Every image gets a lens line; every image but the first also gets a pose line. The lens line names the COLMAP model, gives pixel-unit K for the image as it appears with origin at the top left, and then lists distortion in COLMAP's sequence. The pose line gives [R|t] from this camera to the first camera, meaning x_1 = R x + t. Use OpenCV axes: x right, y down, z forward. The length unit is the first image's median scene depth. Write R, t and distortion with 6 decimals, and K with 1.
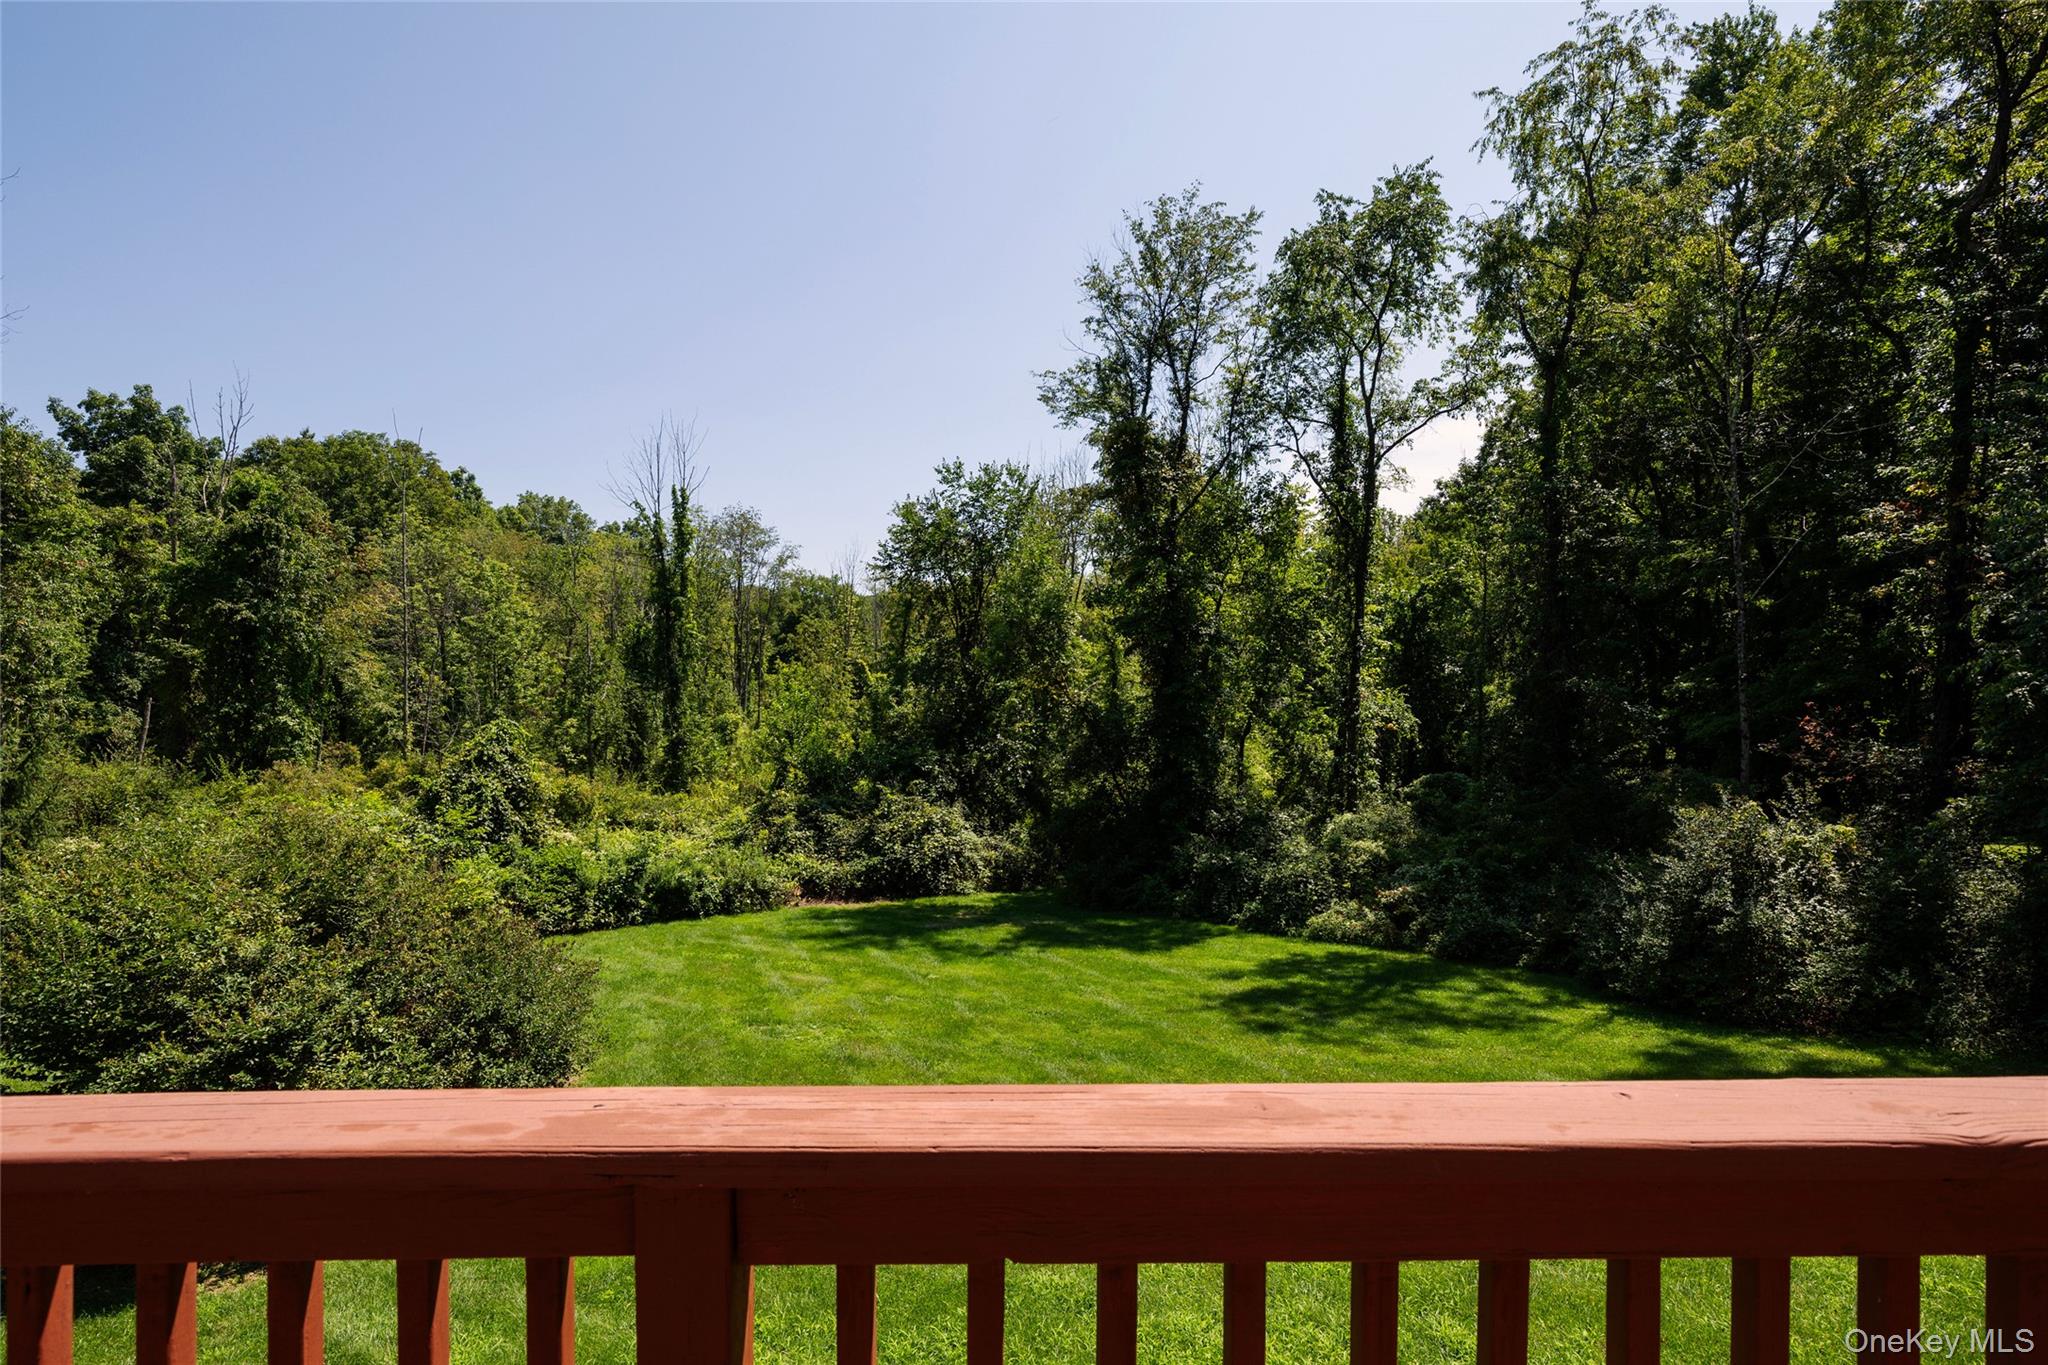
lens RADIAL K [[1014.4, 0, 1023.2], [0, 1014.4, 677.5], [0, 0, 1]] dist [-0.017182, 0.009167]
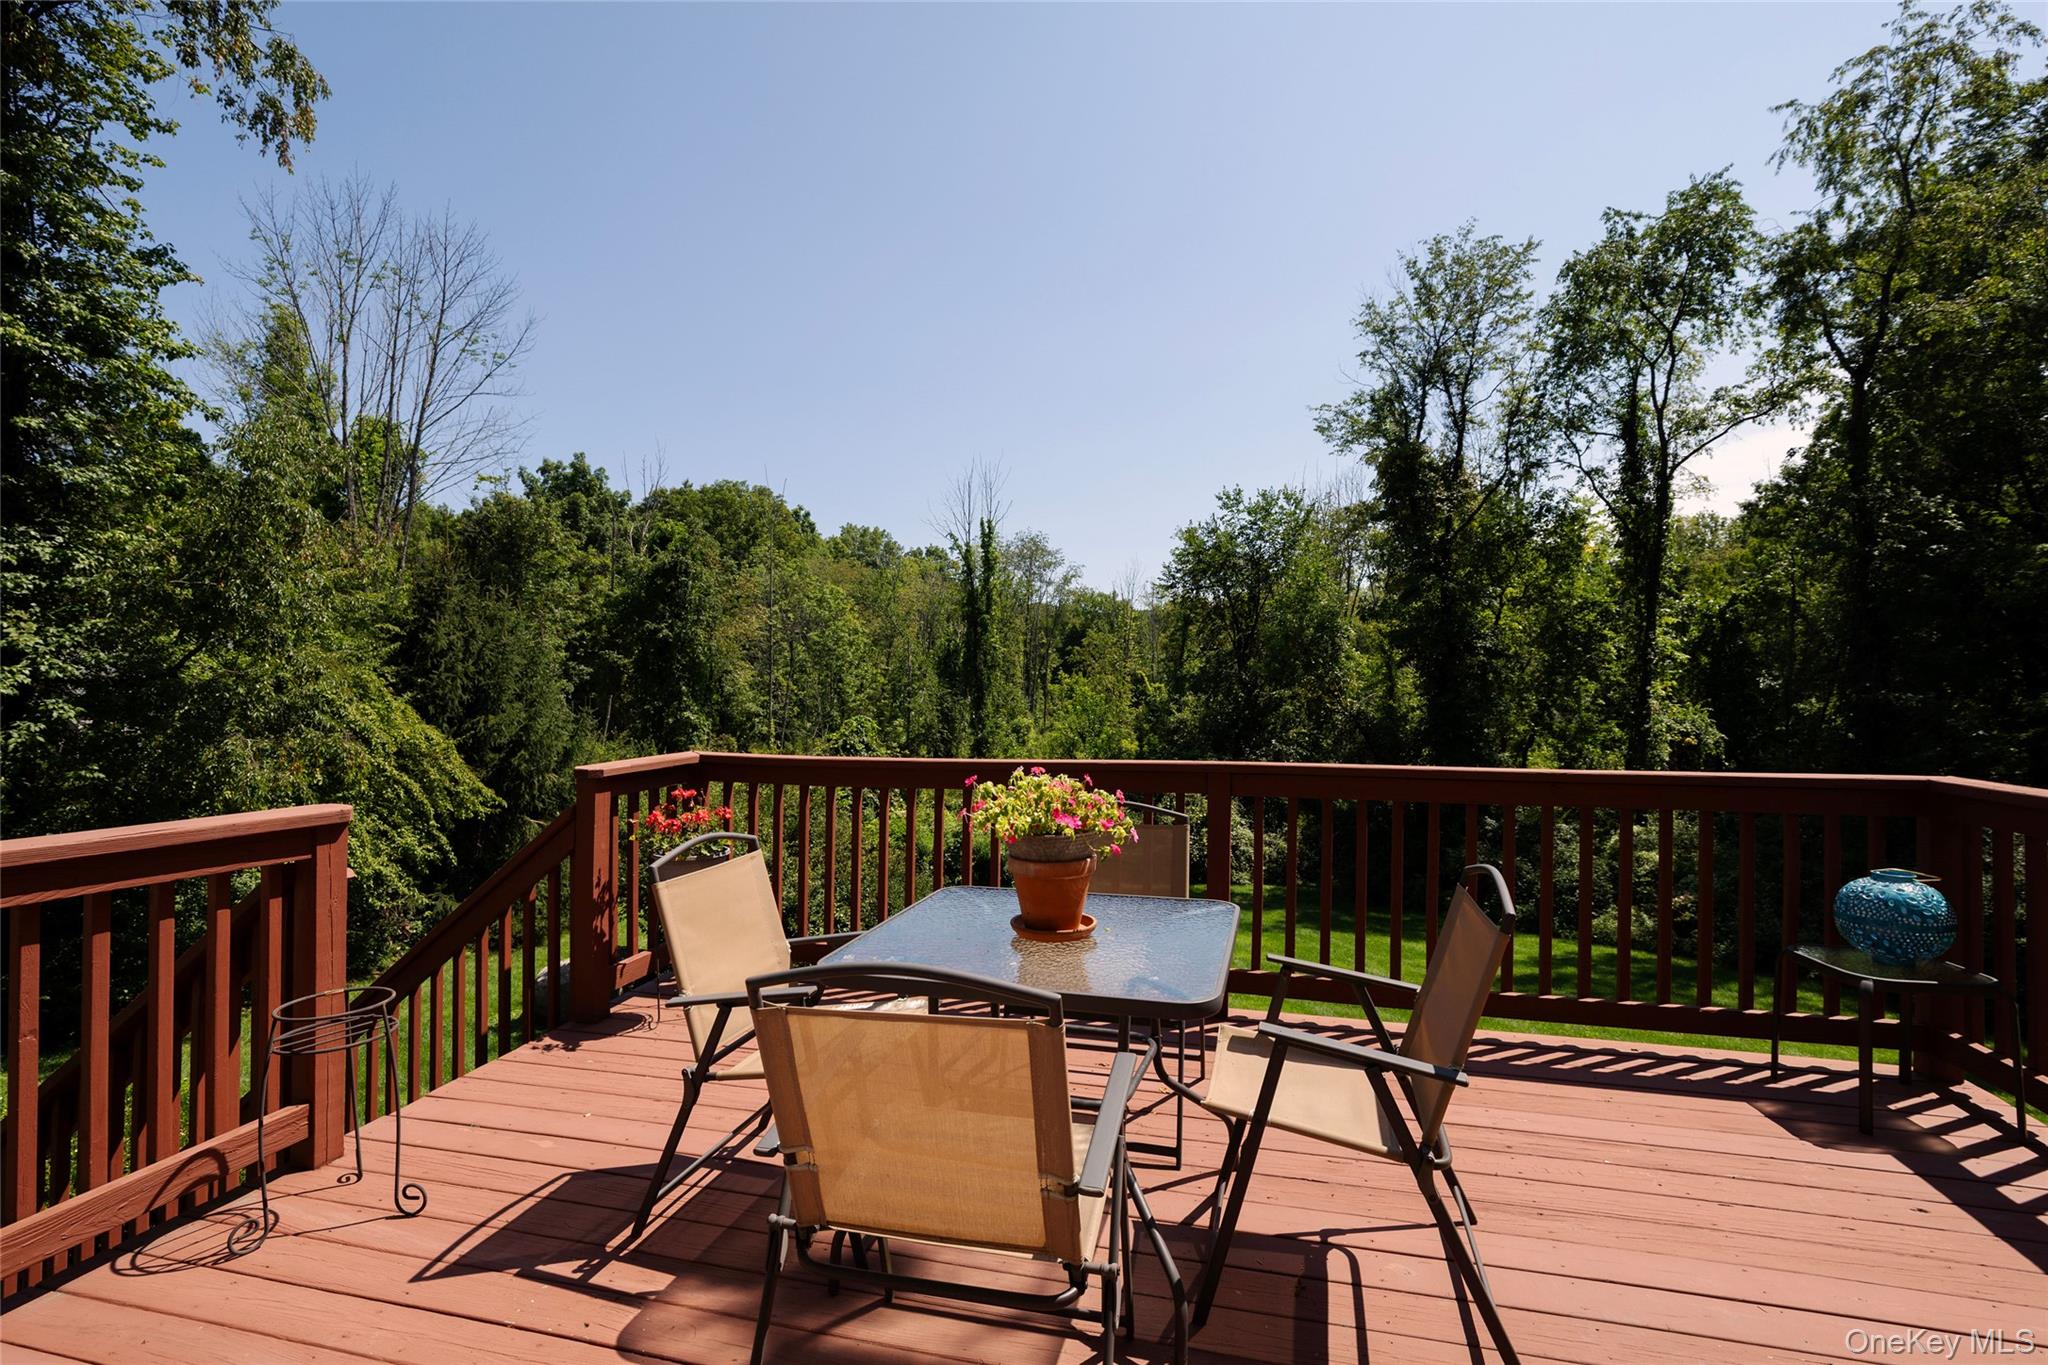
lens RADIAL K [[1014.4, 0, 990.8], [0, 1014.4, 680.5], [0, 0, 1]] dist [-0.017182, 0.009167]
pose [[0.957193, 0.008281, -0.289331, -0.000845], [-0.011134, 0.999904, -0.008215, 0.005282], [0.289236, 0.011085, 0.957194, -0.119028]]
